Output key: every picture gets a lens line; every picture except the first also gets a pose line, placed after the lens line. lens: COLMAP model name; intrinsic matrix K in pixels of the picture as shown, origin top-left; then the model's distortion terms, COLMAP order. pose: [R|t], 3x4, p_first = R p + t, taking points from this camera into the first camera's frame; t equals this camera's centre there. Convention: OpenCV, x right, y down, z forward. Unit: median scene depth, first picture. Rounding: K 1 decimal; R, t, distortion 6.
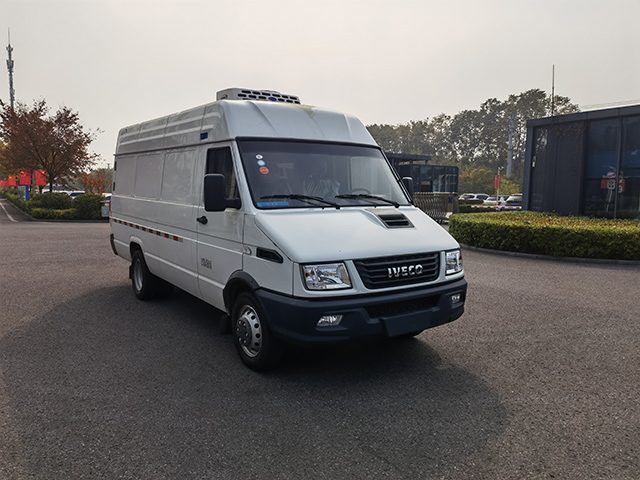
lens RADIAL K [[504.7, 0, 320.0], [0, 504.7, 240.0], [0, 0, 1]] dist [0.087180, 0.001941]
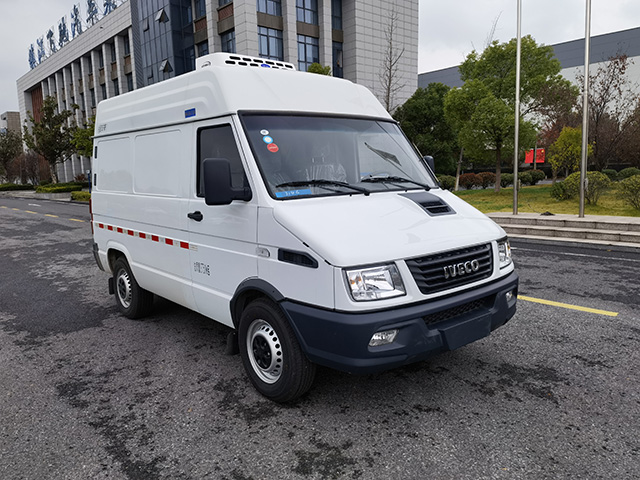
lens RADIAL K [[504.7, 0, 320.0], [0, 504.7, 240.0], [0, 0, 1]] dist [0.087180, 0.001941]
pose [[0.994795, -0.048118, 0.089815, -0.124099], [0.045380, 0.998448, 0.032289, -0.020641], [-0.091229, -0.028045, 0.995435, 0.195092]]
